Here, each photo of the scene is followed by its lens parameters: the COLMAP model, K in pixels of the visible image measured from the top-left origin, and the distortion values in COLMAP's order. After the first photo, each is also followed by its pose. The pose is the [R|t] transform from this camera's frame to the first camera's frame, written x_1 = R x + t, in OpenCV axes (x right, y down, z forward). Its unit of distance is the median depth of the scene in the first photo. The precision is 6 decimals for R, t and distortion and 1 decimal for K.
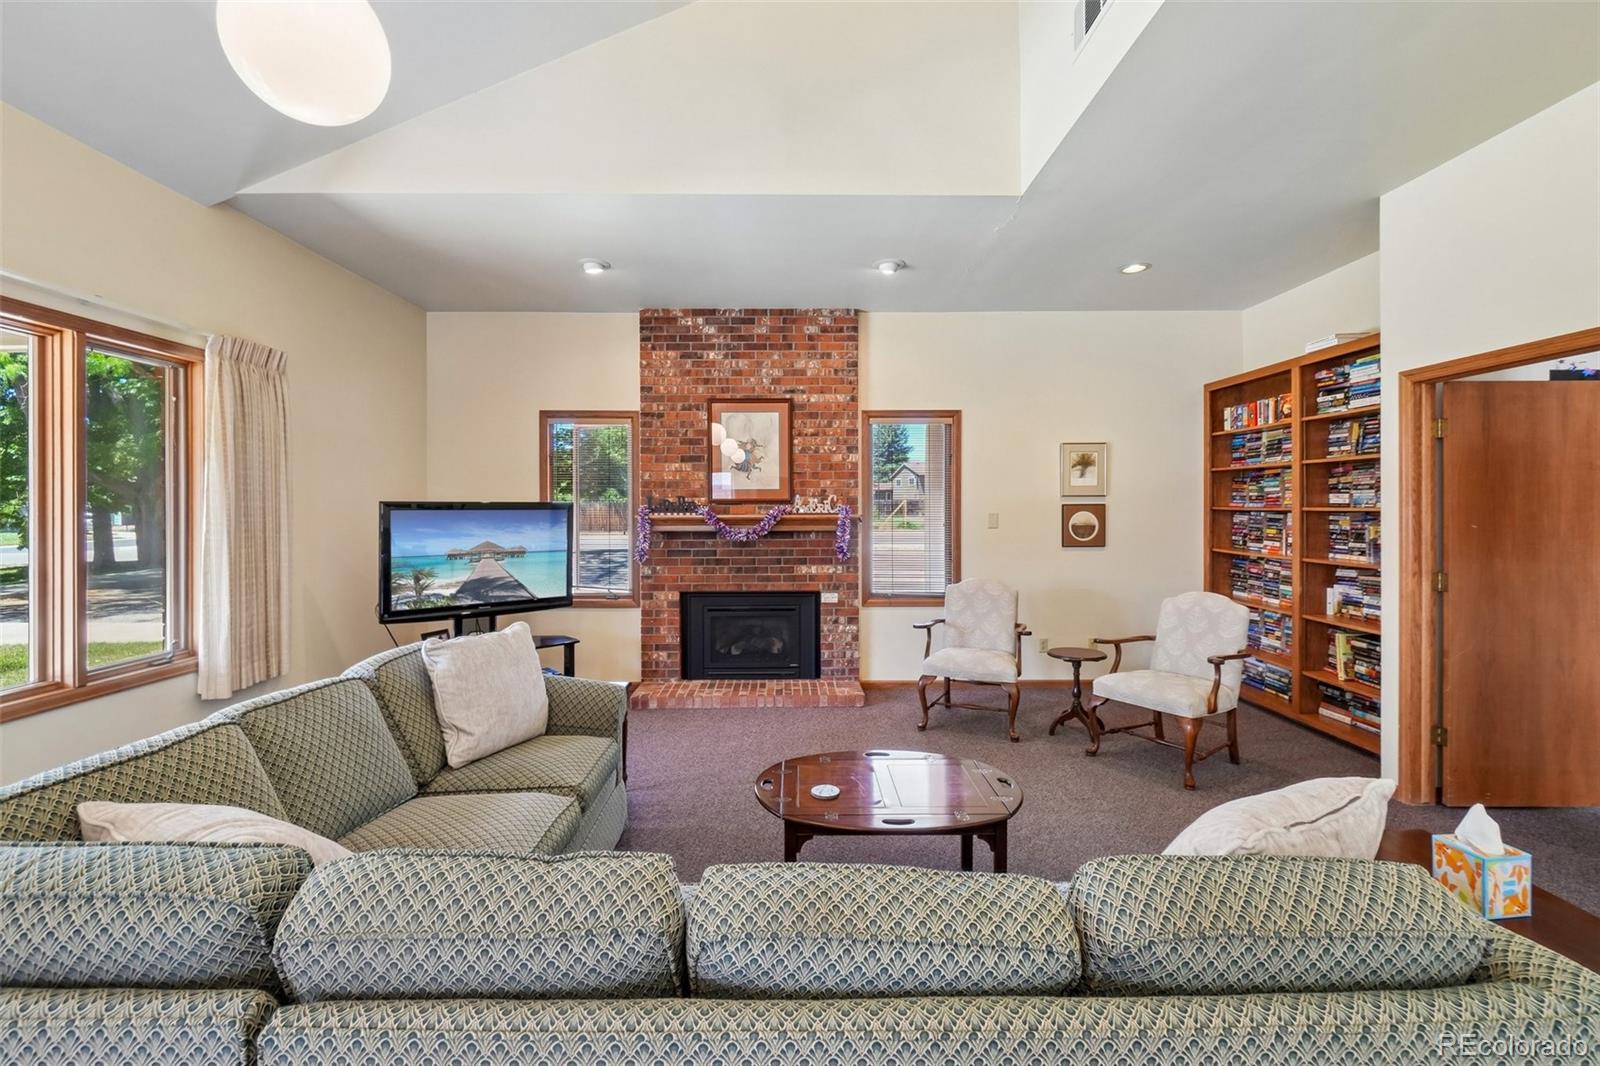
lens RADIAL K [[707.6, 0, 802.9], [0, 707.6, 519.9], [0, 0, 1]] dist [-0.004840, -0.002178]
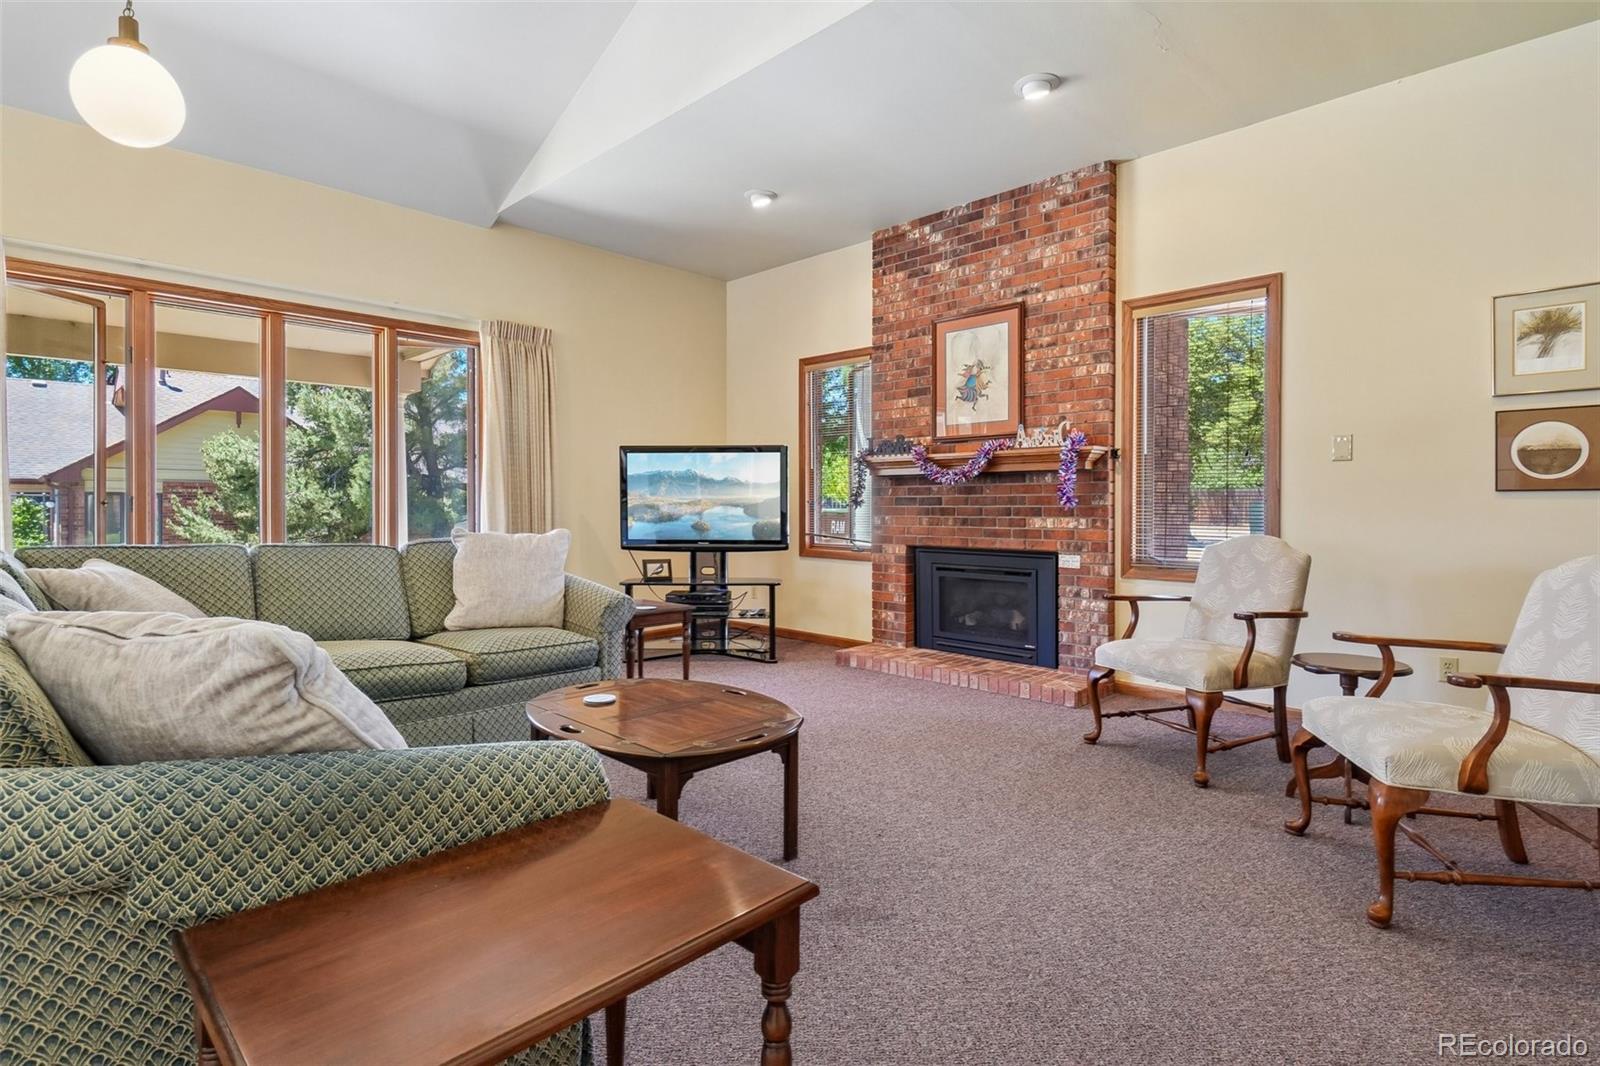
lens RADIAL K [[793.0, 0, 798.7], [0, 793.0, 524.0], [0, 0, 1]] dist [0.000202, -0.001552]
pose [[0.706137, 0.020167, -0.707788, 0.430442], [-0.014447, 0.999797, 0.014074, 0.063632], [0.707928, 0.000287, 0.706285, 0.209879]]
